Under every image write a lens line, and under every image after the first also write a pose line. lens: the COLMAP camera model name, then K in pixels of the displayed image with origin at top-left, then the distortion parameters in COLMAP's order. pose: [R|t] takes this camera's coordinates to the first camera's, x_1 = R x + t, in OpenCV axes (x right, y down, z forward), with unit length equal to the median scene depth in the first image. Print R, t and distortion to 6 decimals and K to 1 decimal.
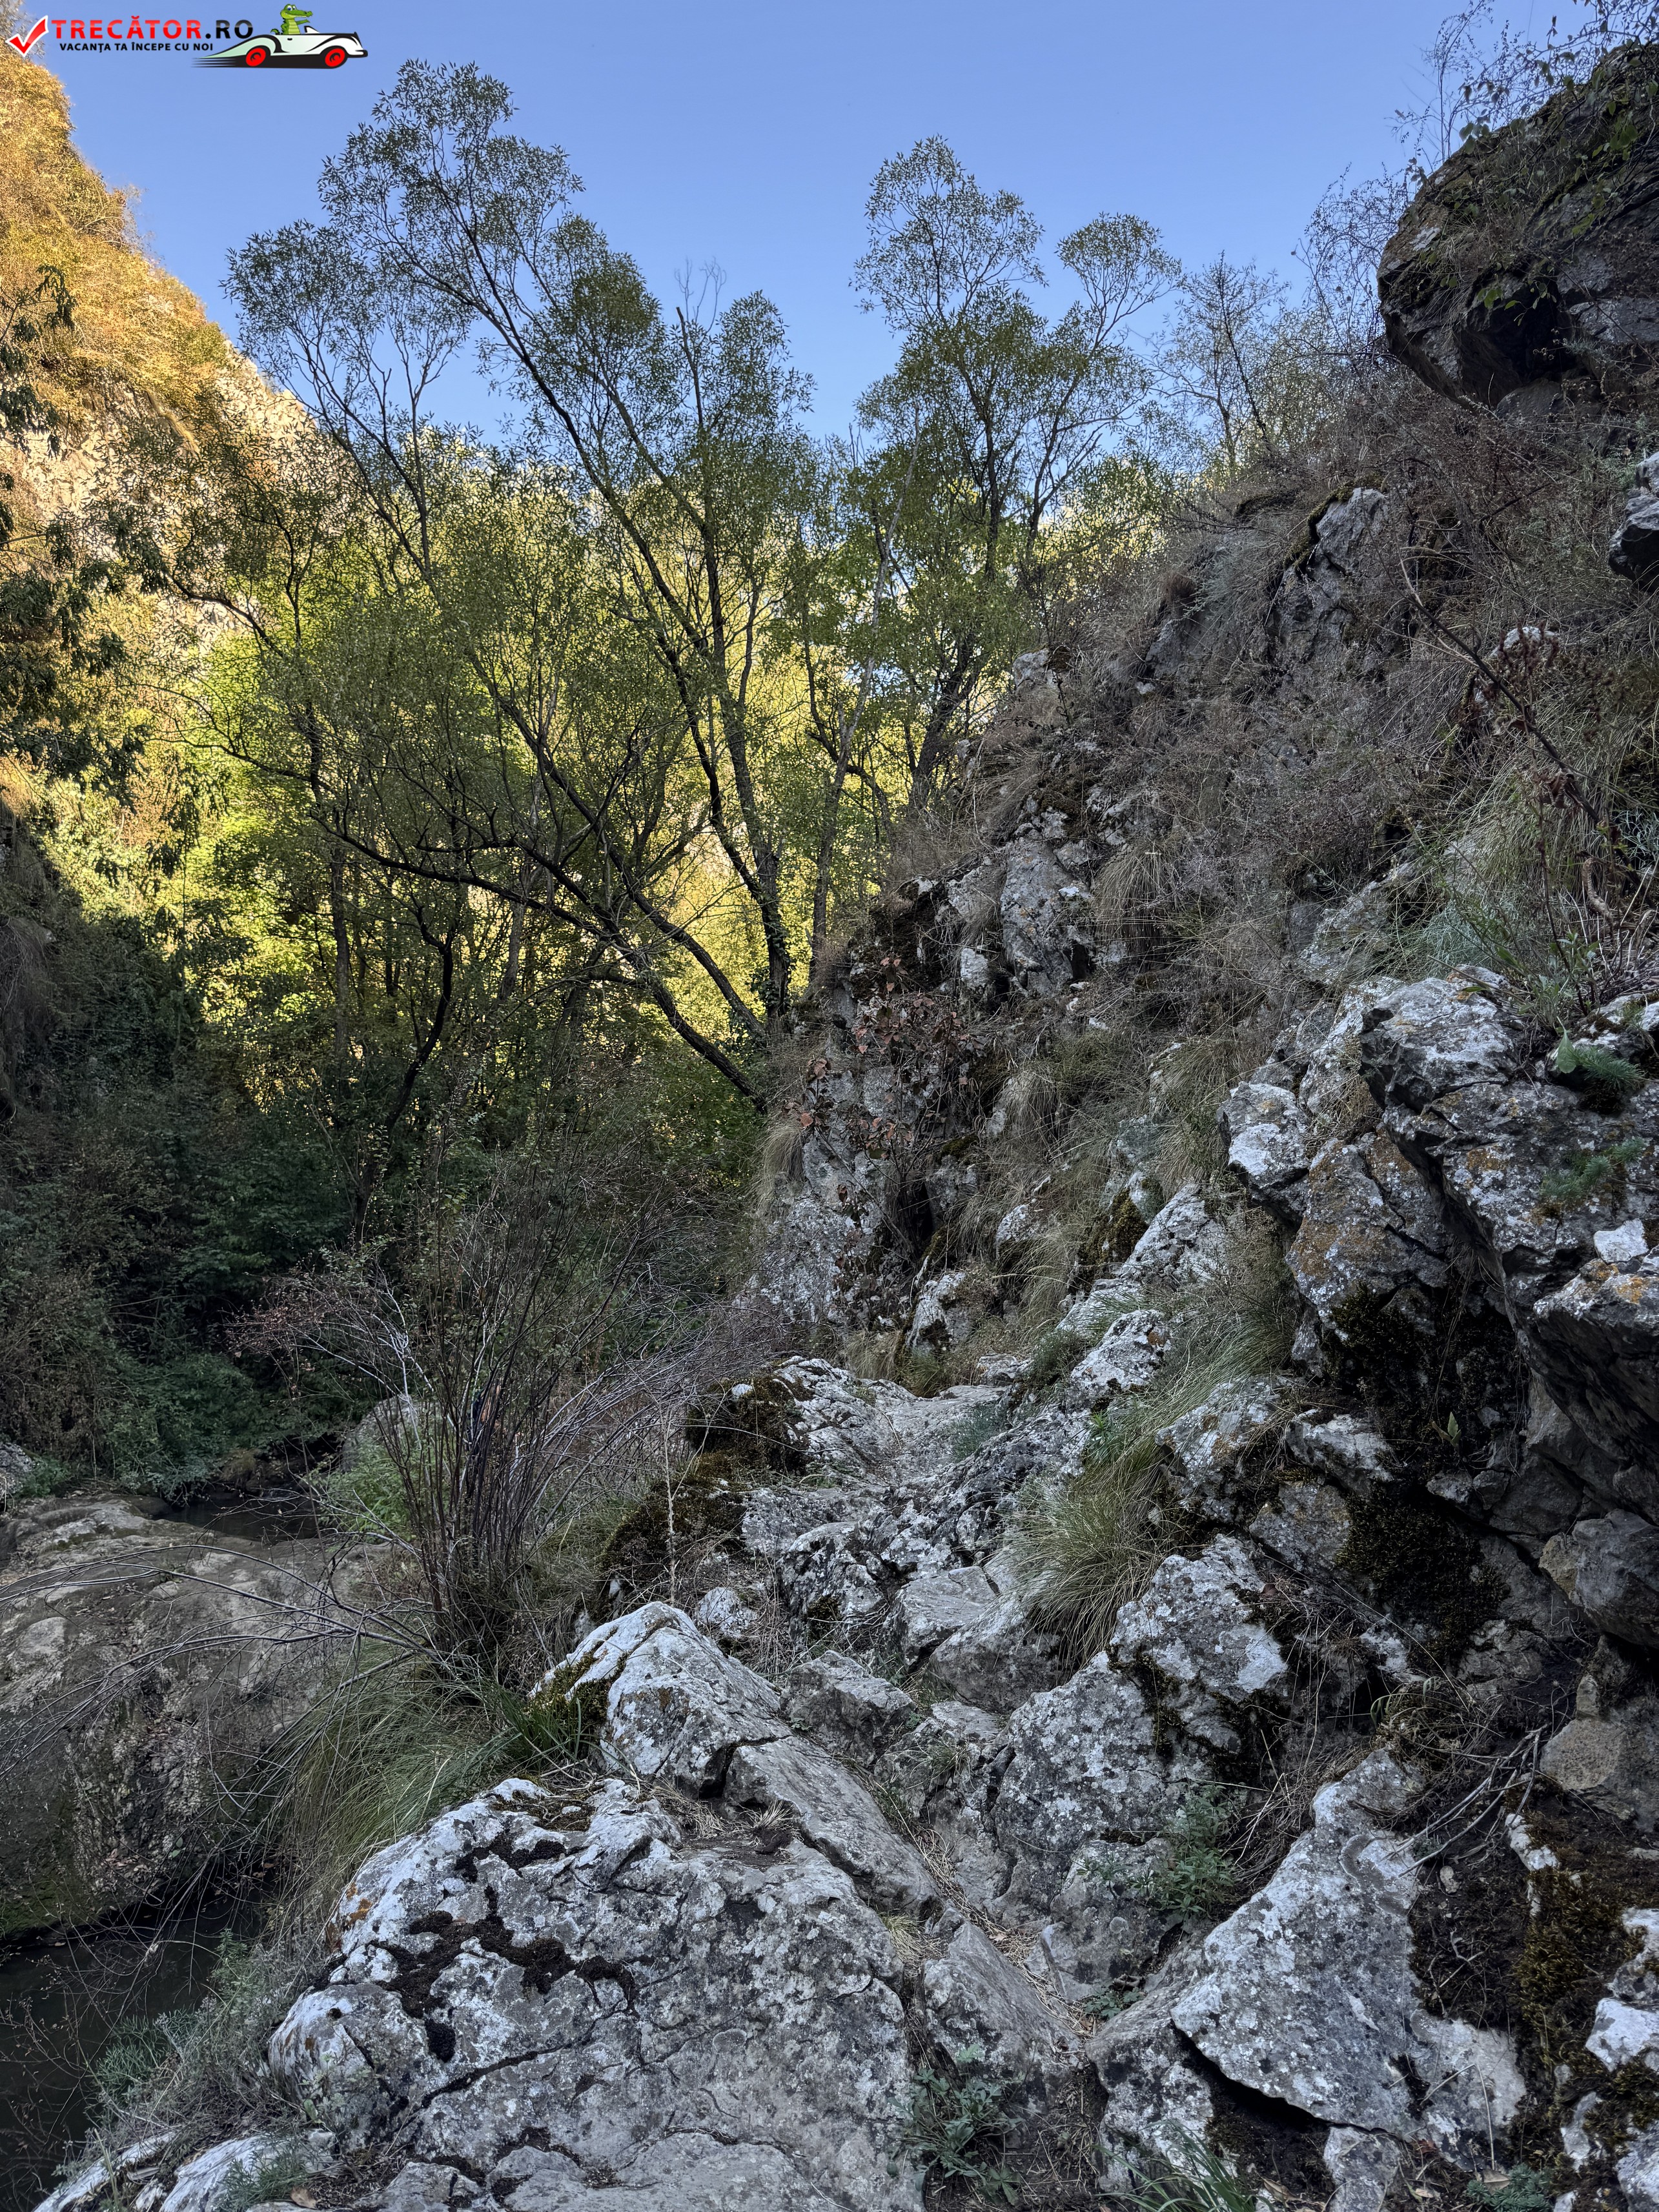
lens RADIAL K [[1547.3, 0, 825.5], [0, 1547.3, 1113.2], [0, 0, 1]] dist [0.113734, -0.172351]
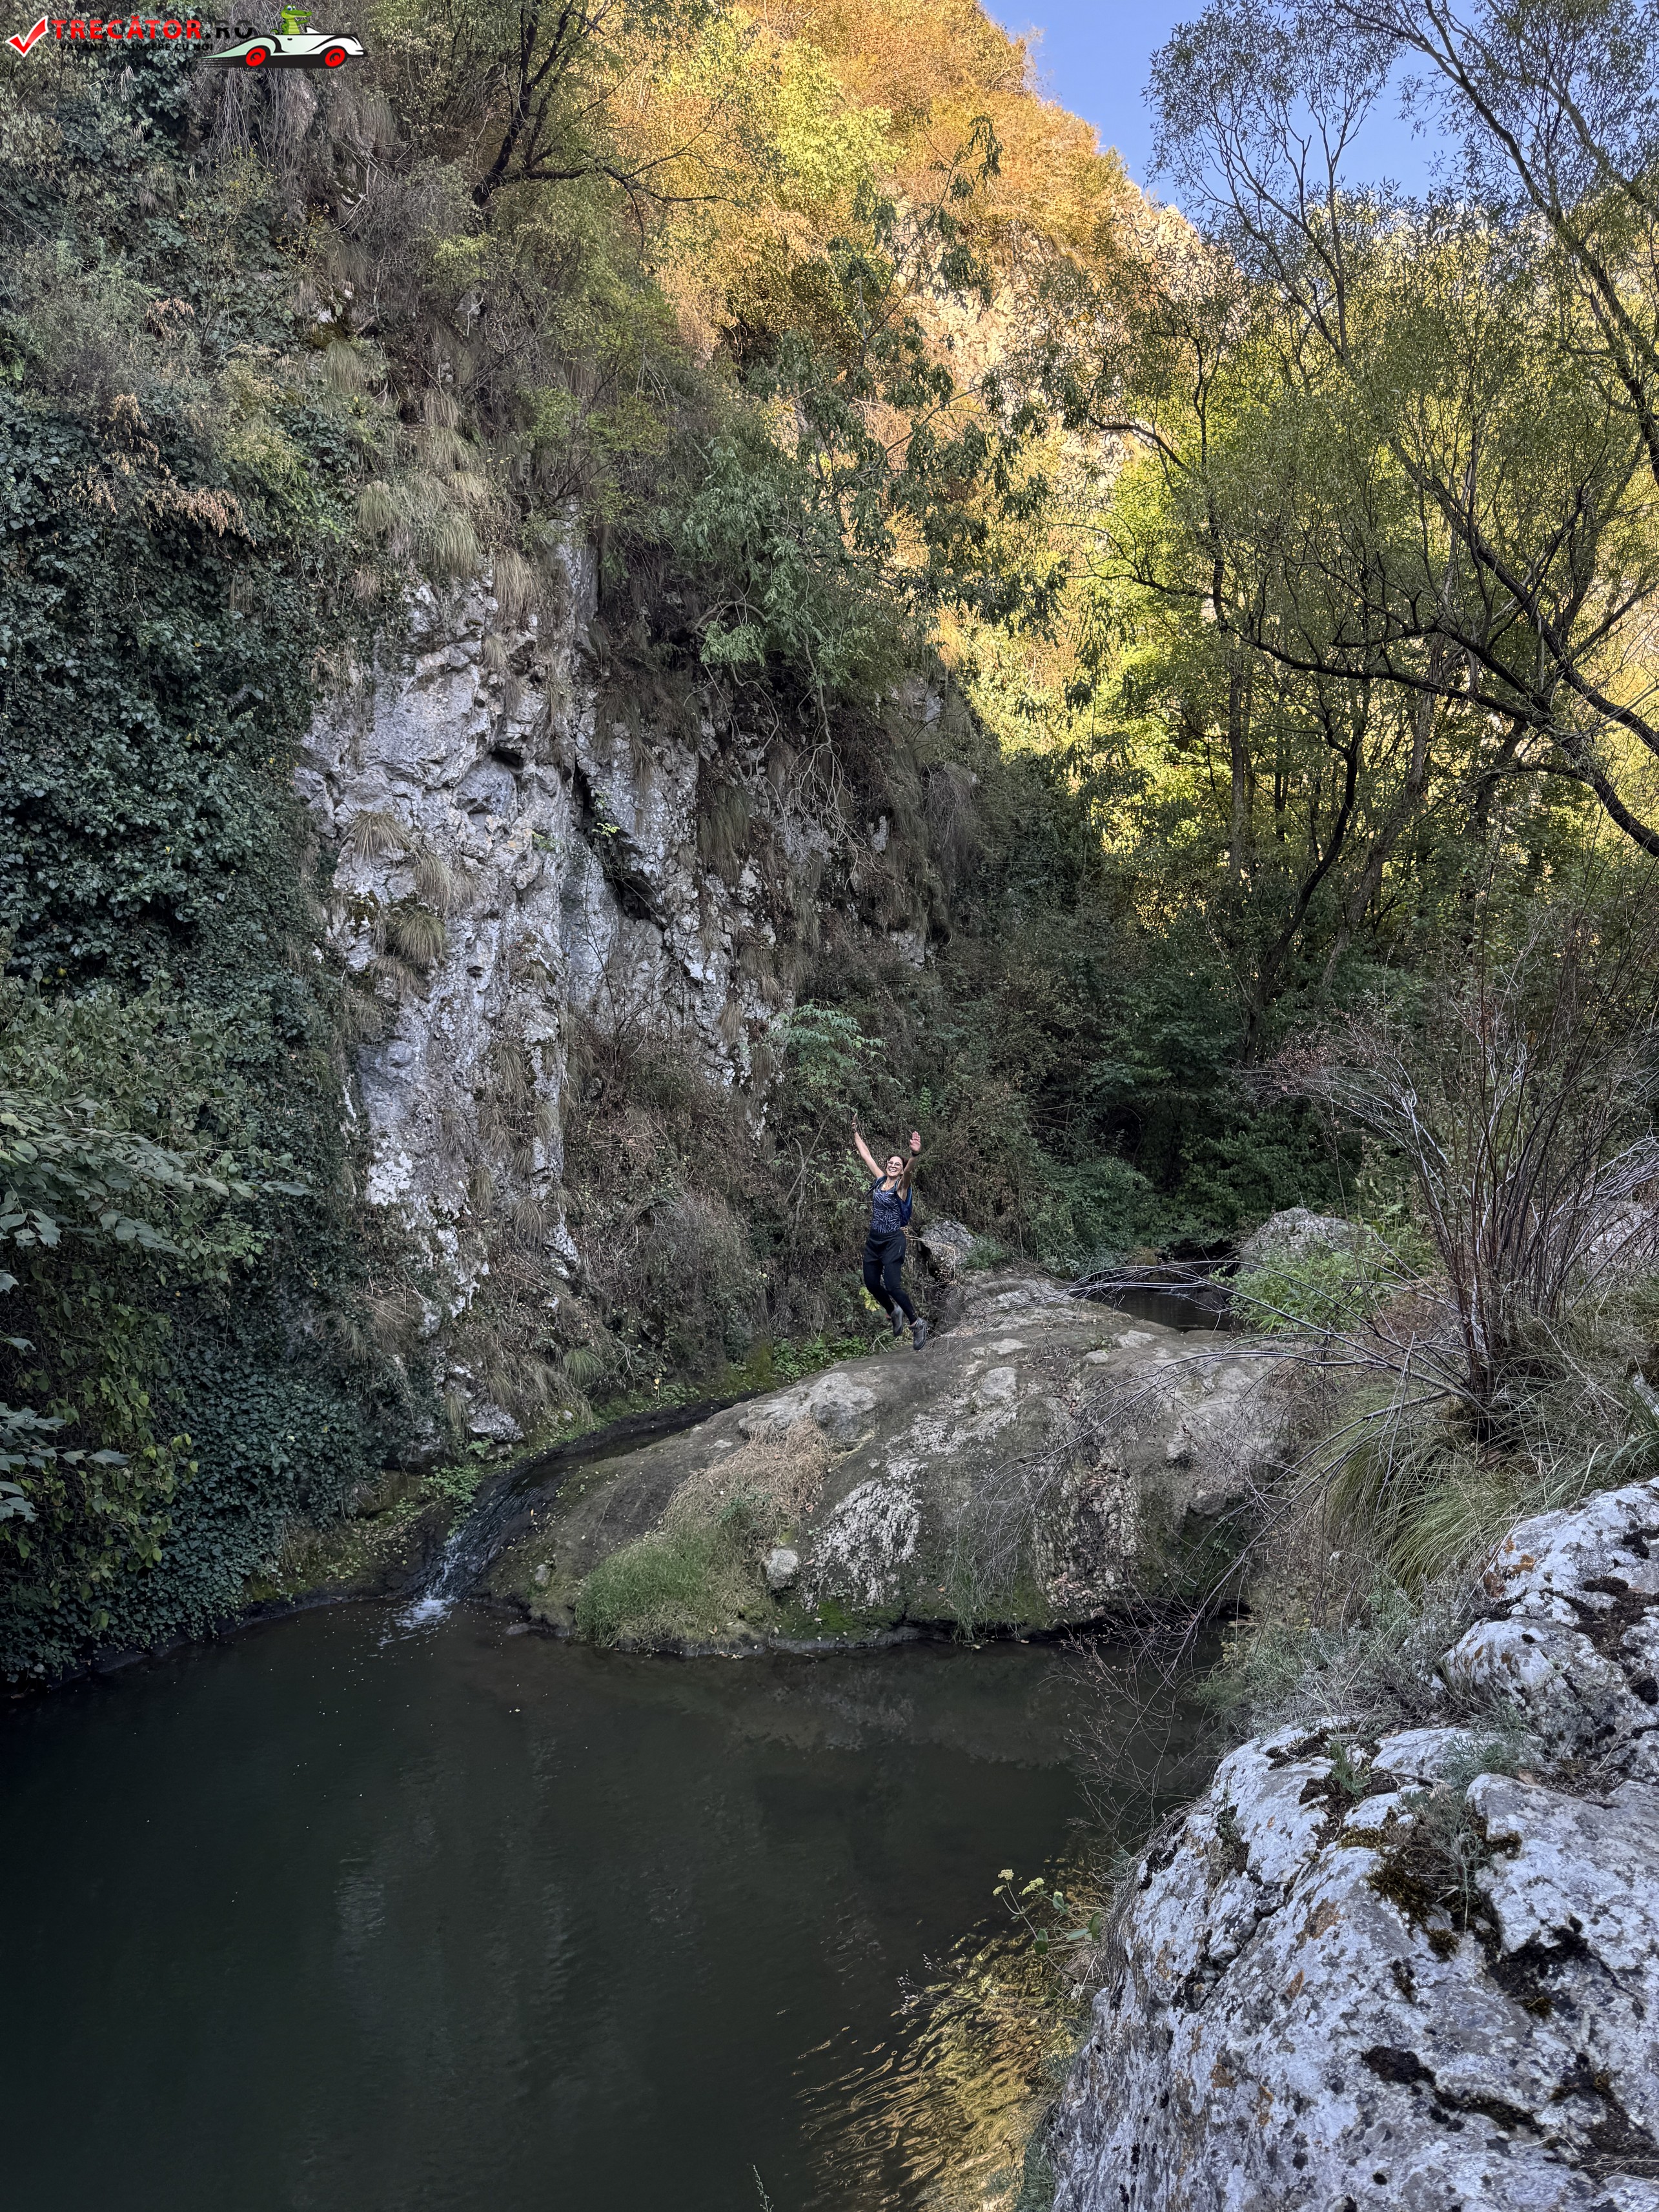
lens RADIAL K [[1545.1, 0, 829.5], [0, 1545.1, 1106.0], [0, 0, 1]] dist [0.103219, -0.130068]
pose [[0.859695, 0.036299, -0.509516, -0.048740], [0.015758, 0.995113, 0.097482, 0.028143], [0.510564, -0.091834, 0.854922, -0.026080]]
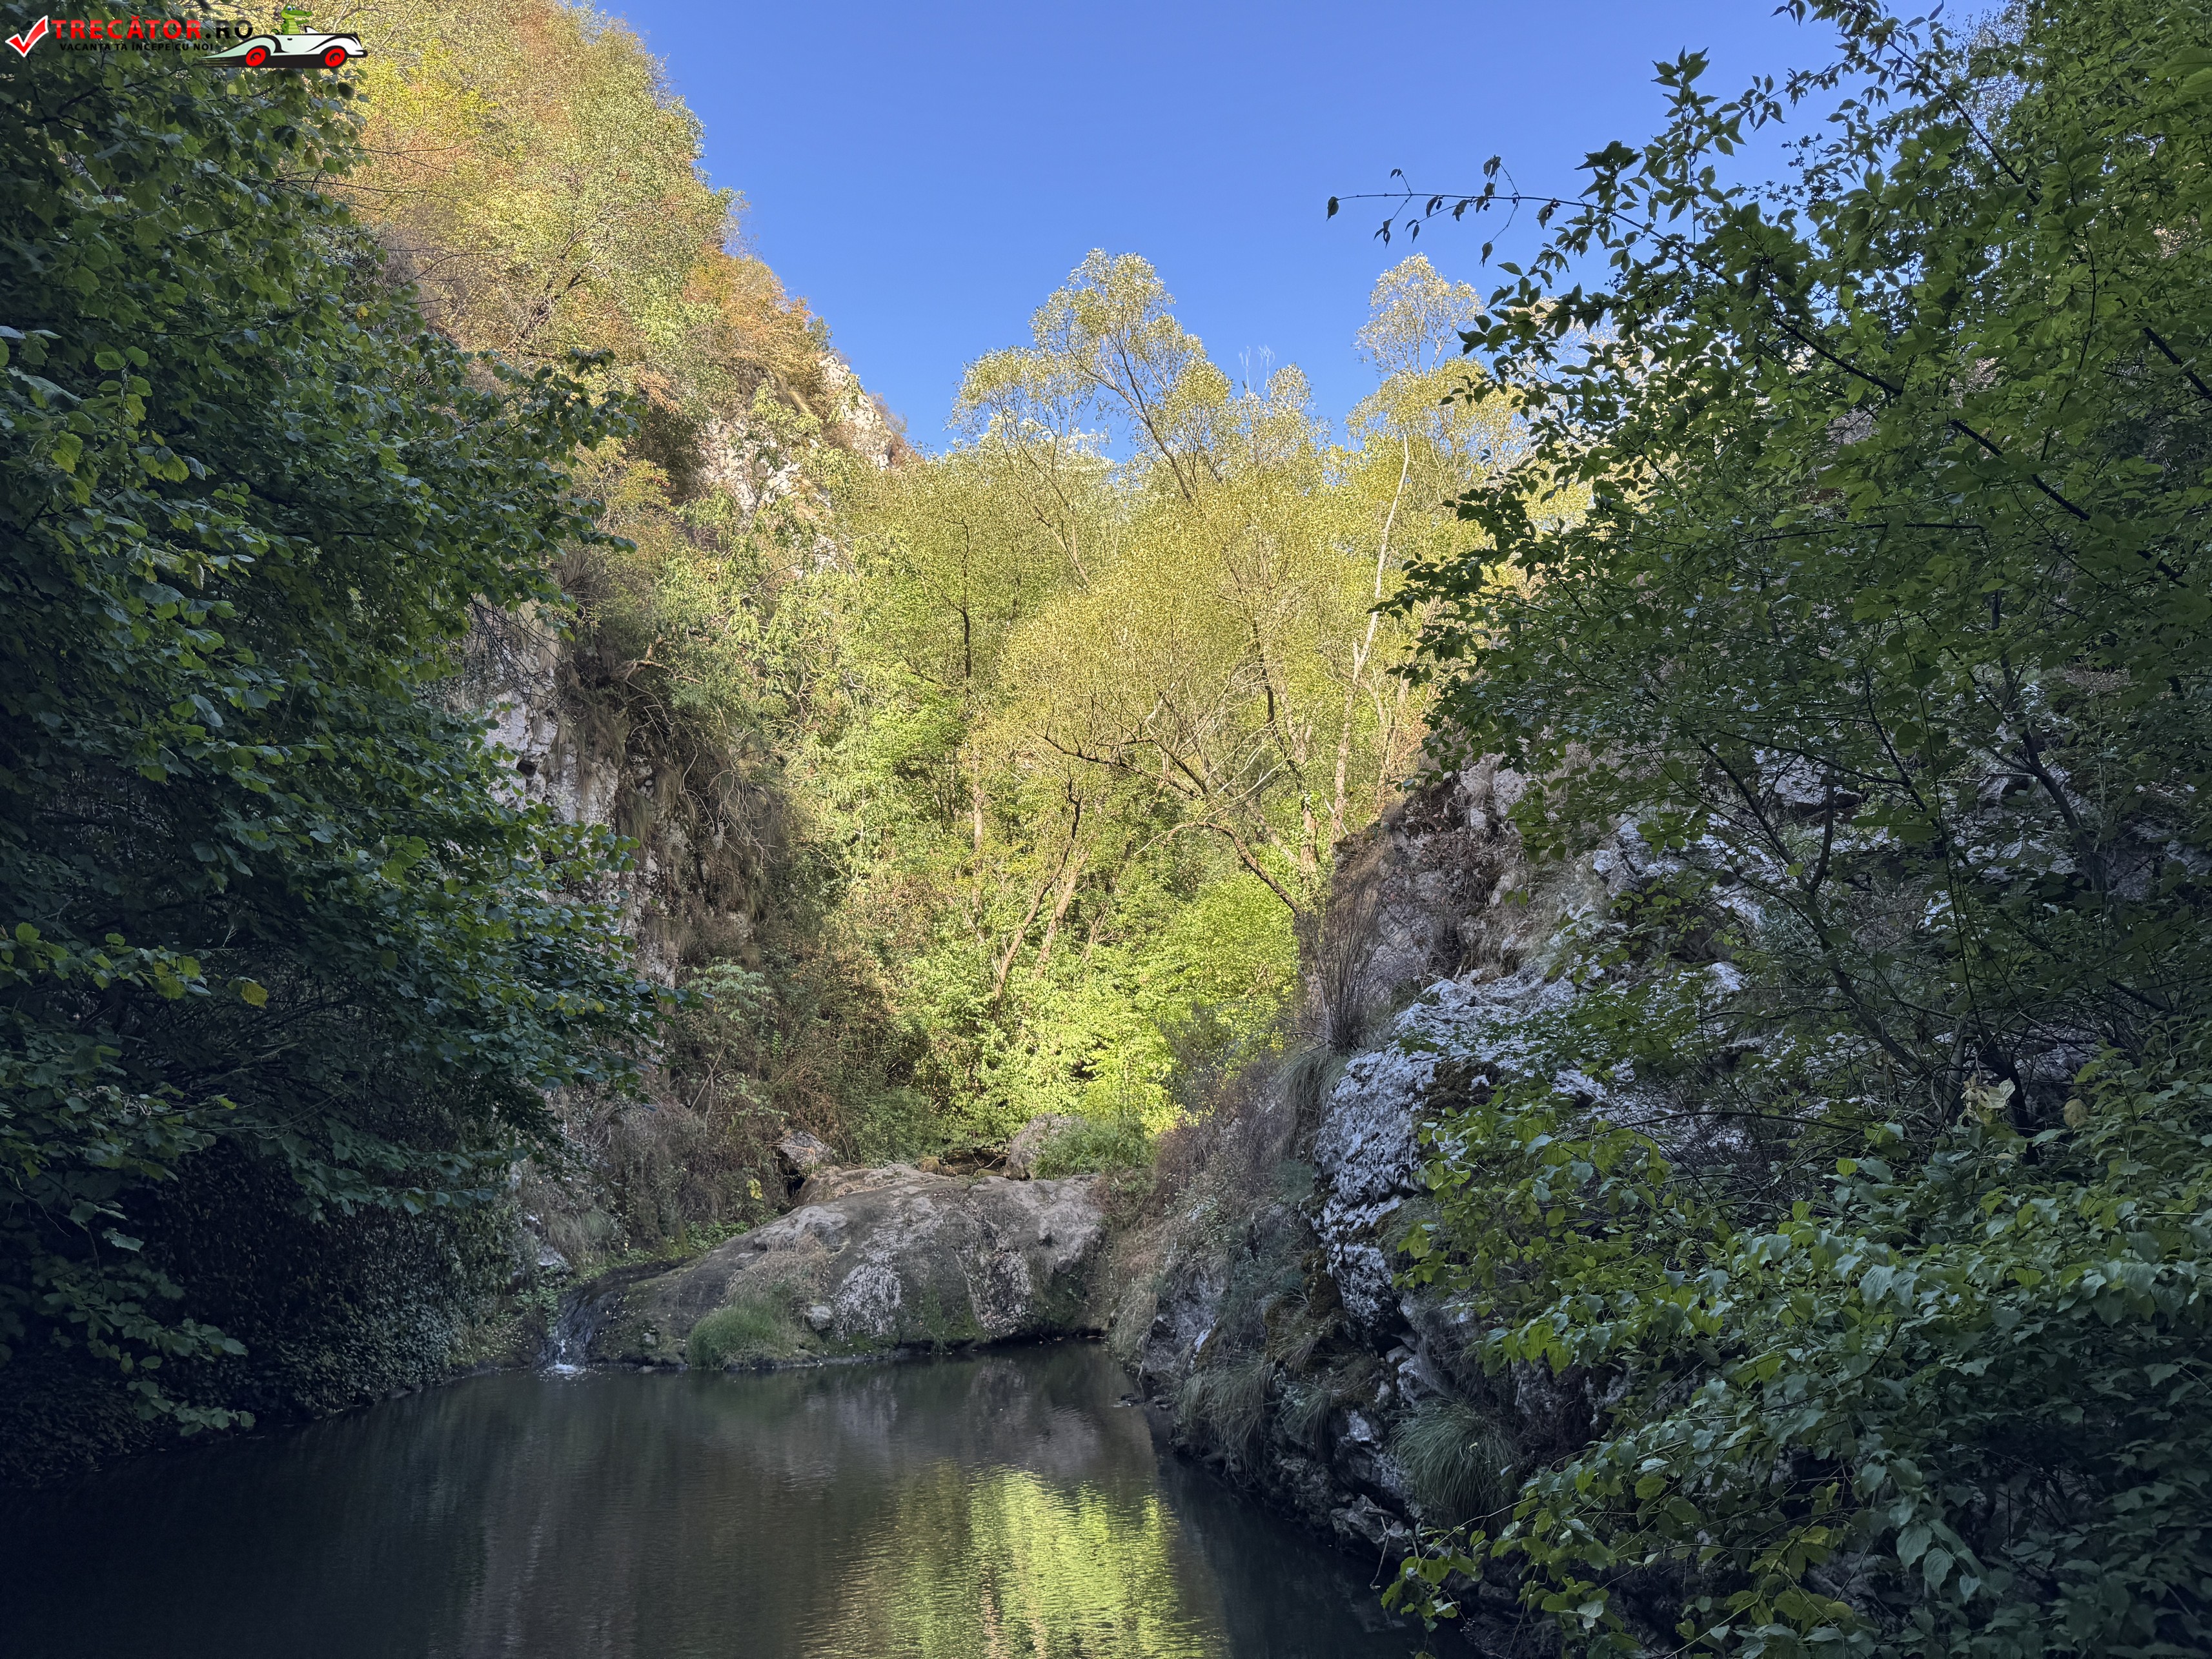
lens RADIAL K [[1547.3, 0, 1095.1], [0, 1547.3, 834.6], [0, 0, 1]] dist [0.113734, -0.172351]
pose [[0.995347, 0.001130, -0.096345, -0.222090], [-0.008990, 0.996659, -0.081183, 0.098762], [0.095932, 0.081671, 0.992032, -1.099971]]
